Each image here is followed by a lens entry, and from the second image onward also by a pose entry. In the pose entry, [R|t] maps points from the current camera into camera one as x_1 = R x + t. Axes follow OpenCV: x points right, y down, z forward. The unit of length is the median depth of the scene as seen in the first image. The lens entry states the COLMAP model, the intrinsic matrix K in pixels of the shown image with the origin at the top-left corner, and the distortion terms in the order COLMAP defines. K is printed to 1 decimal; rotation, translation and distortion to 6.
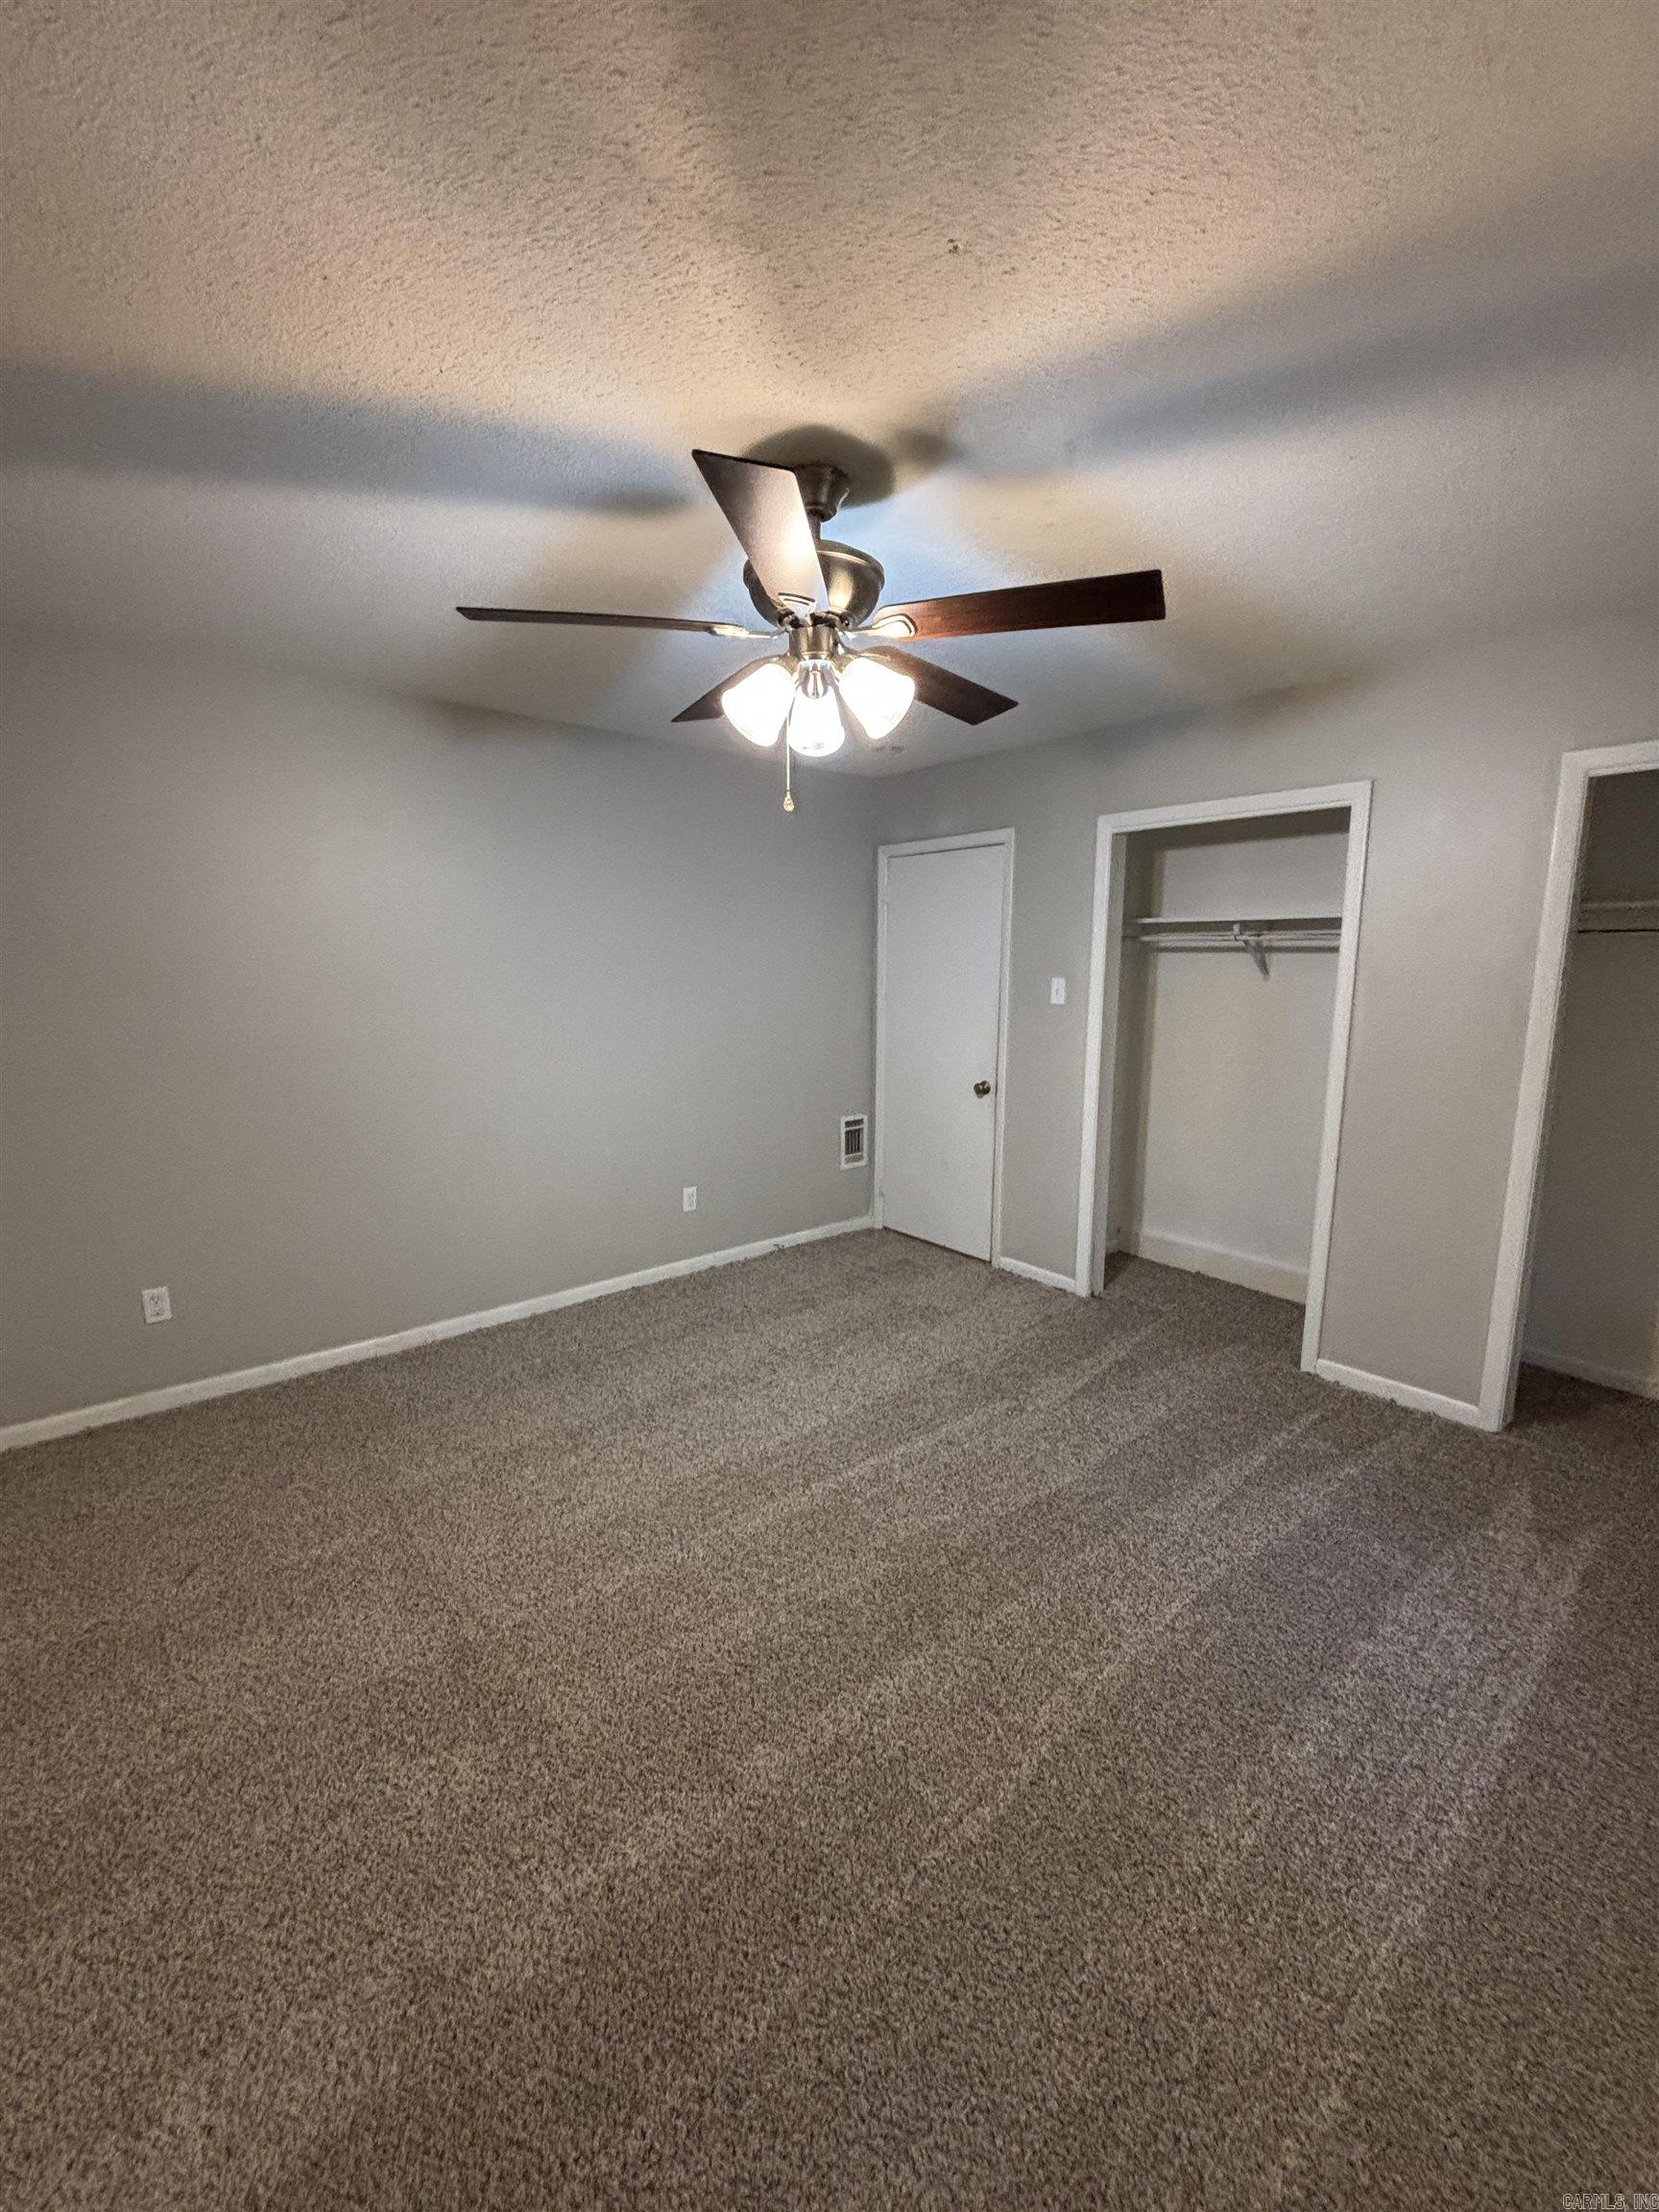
lens RADIAL K [[891.8, 0, 829.9], [0, 891.8, 1115.9], [0, 0, 1]] dist [-0.000173, 0.000681]
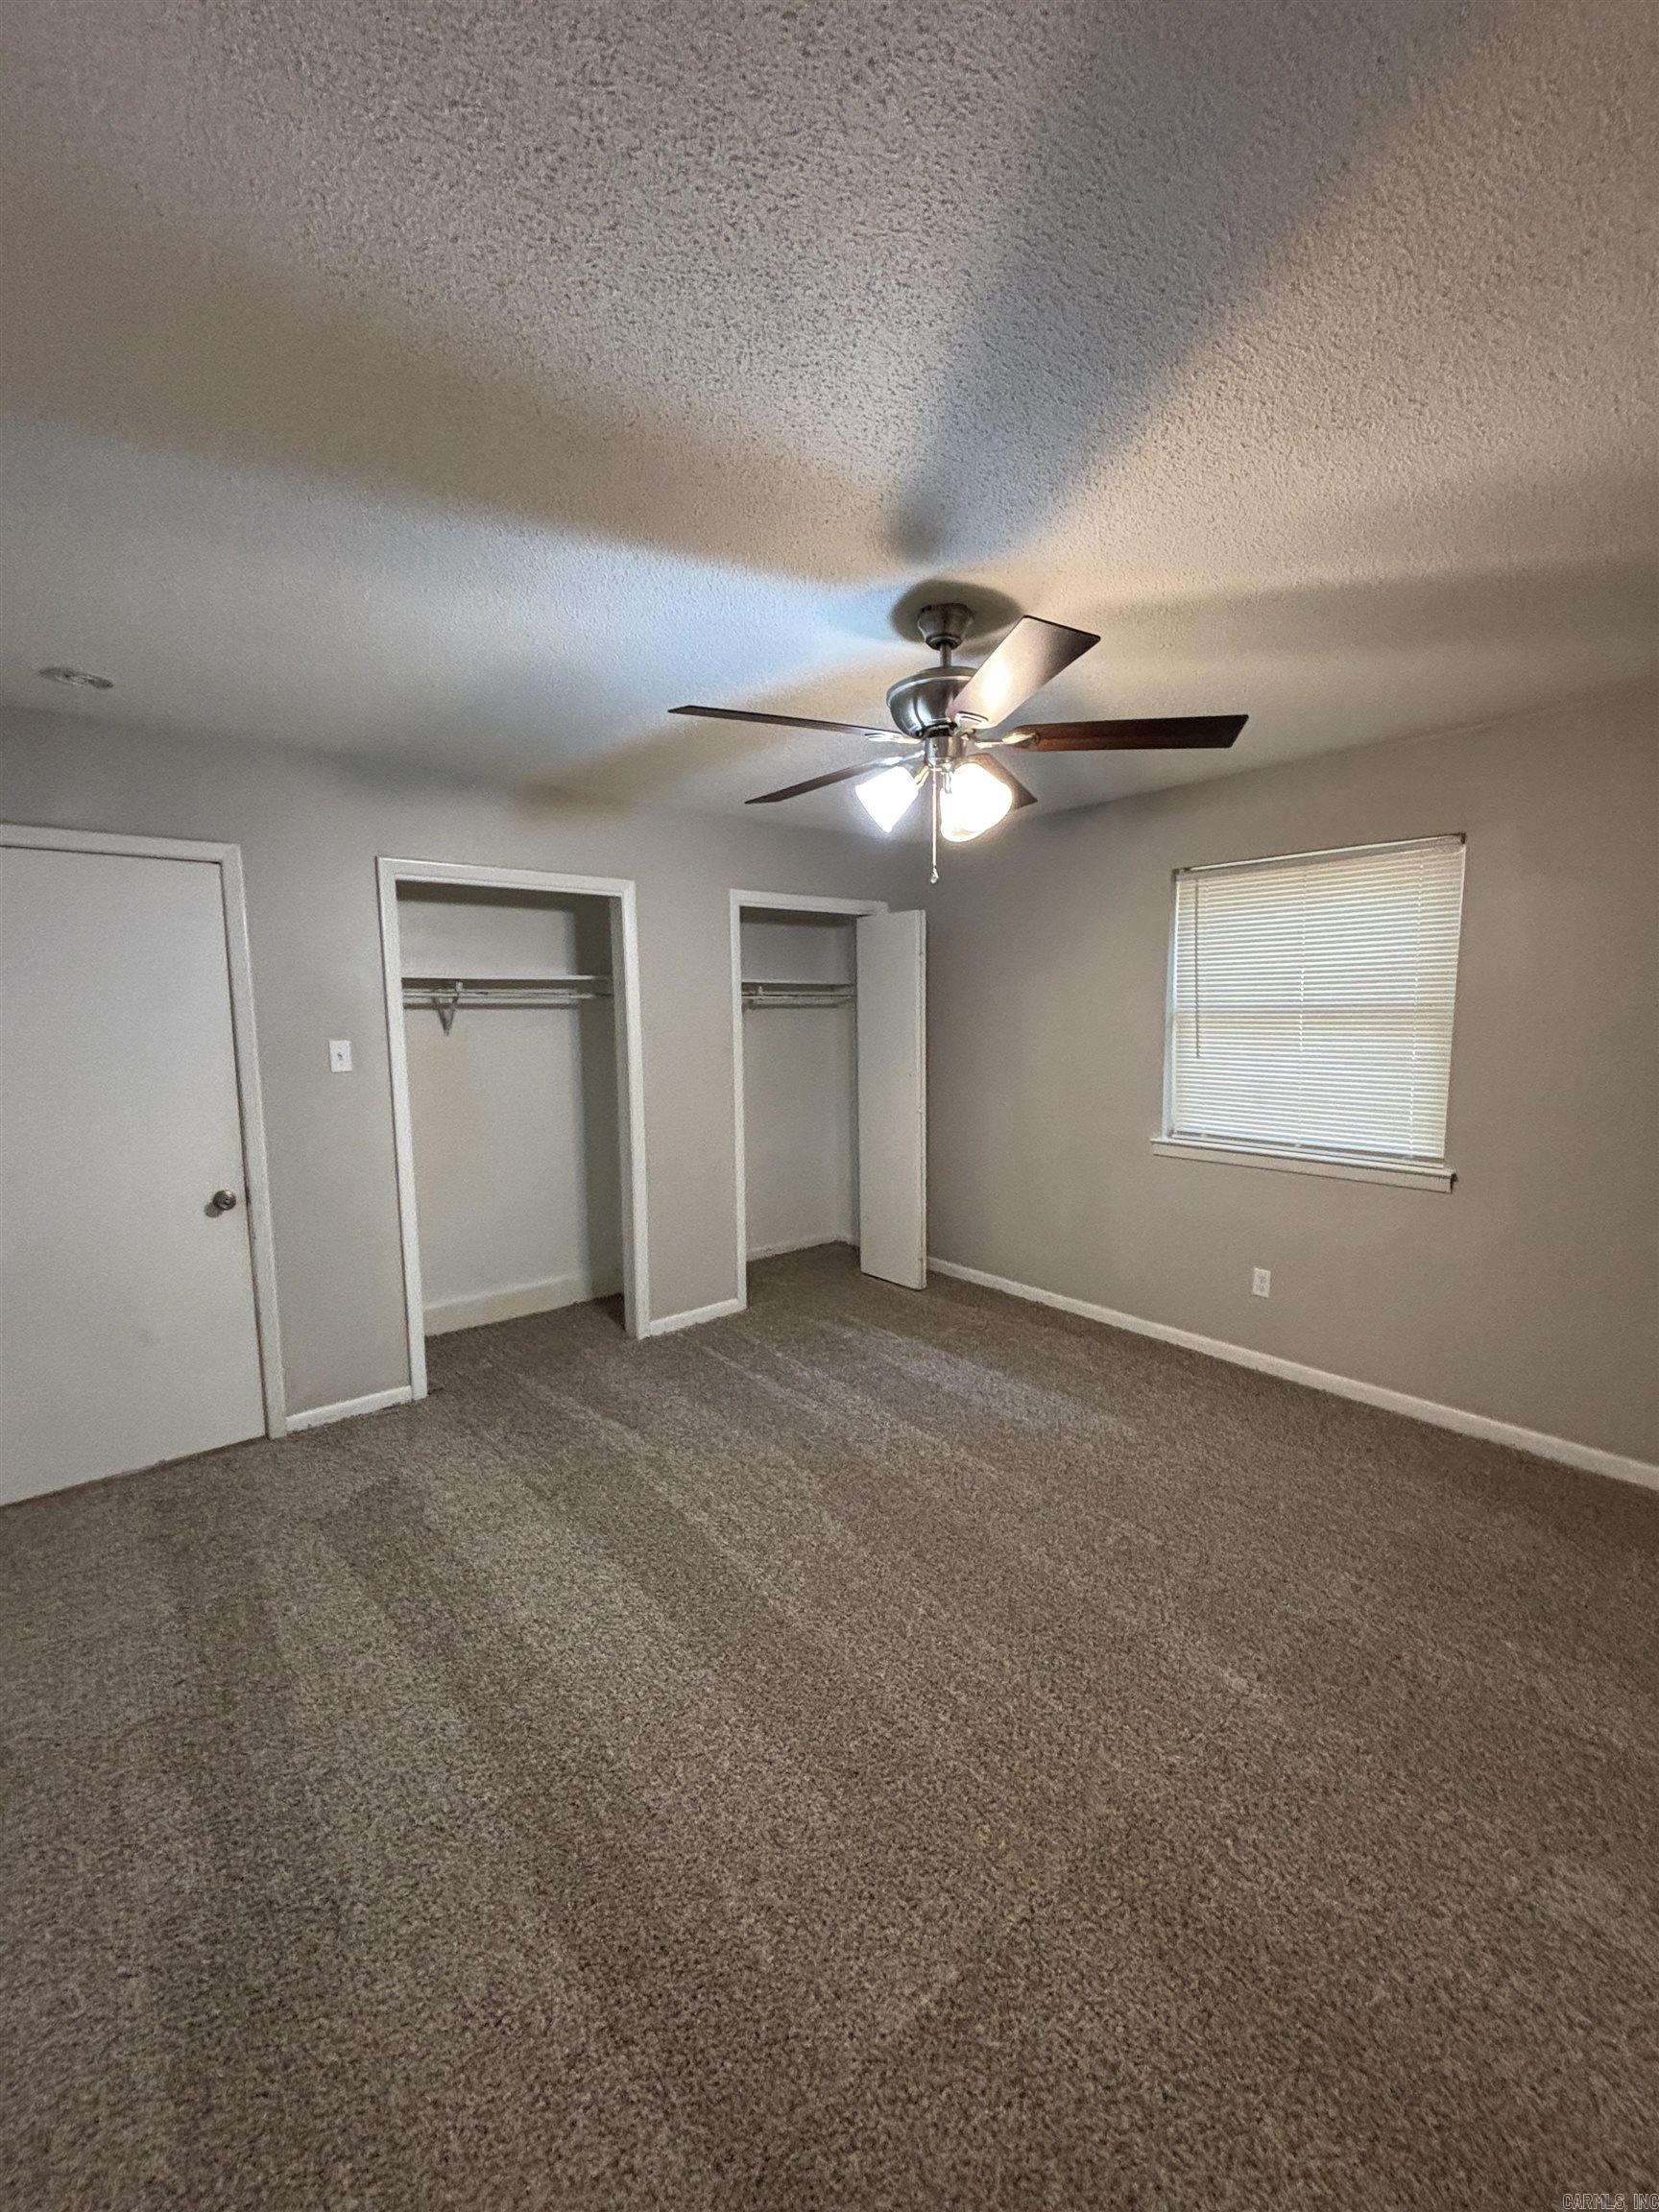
lens RADIAL K [[891.8, 0, 834.6], [0, 891.8, 1108.9], [0, 0, 1]] dist [-0.000173, 0.000681]
pose [[0.001629, -0.115152, 0.993347, -0.617735], [0.185871, 0.976073, 0.112845, -0.109883], [-0.982573, 0.184450, 0.022994, 0.591446]]
